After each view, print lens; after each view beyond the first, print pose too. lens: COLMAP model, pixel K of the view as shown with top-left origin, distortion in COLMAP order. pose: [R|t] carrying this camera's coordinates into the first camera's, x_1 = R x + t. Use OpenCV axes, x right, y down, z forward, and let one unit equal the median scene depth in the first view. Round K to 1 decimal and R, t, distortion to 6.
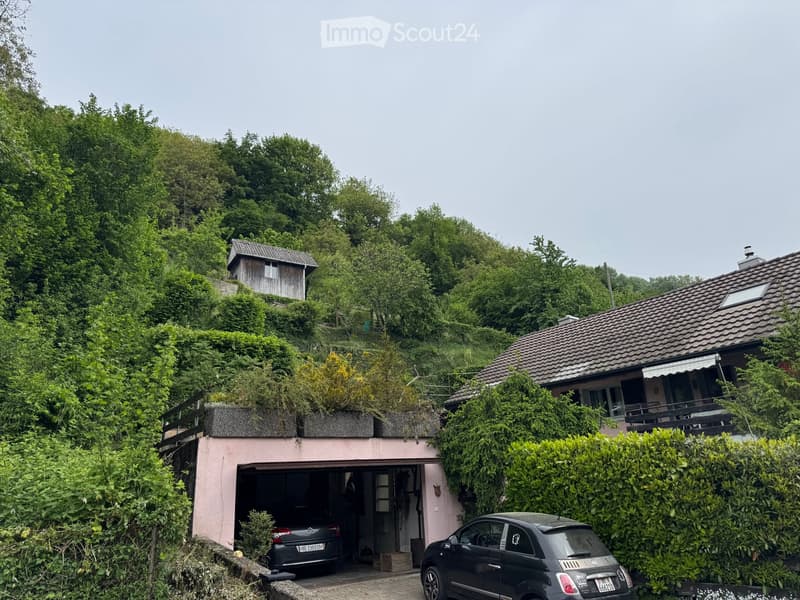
lens RADIAL K [[531.5, 0, 400.0], [0, 531.5, 300.0], [0, 0, 1]] dist [0.023814, -0.042694]
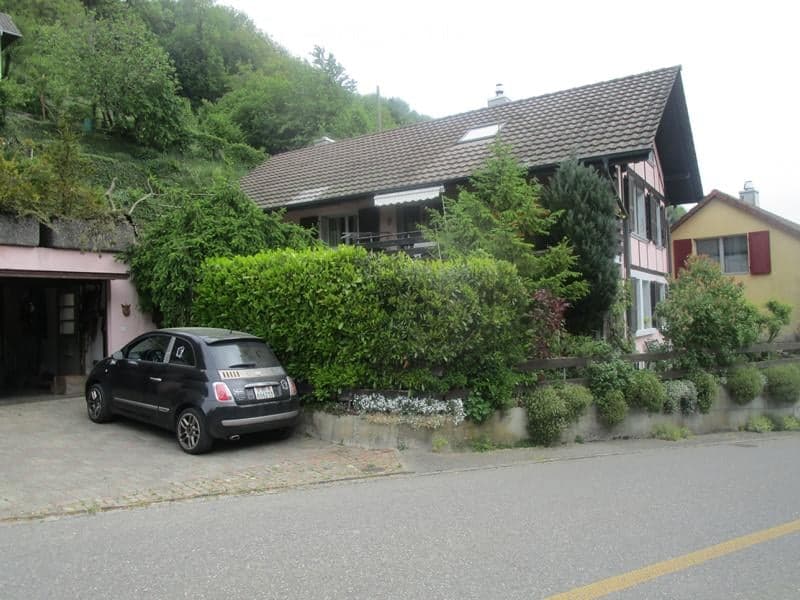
lens RADIAL K [[586.2, 0, 400.0], [0, 586.2, 300.0], [0, 0, 1]] dist [-0.036035, 0.007950]
pose [[0.931527, 0.025516, 0.362775, 0.152432], [-0.127490, 0.957143, 0.260046, 0.035989], [-0.340592, -0.288490, 0.894858, -0.011407]]
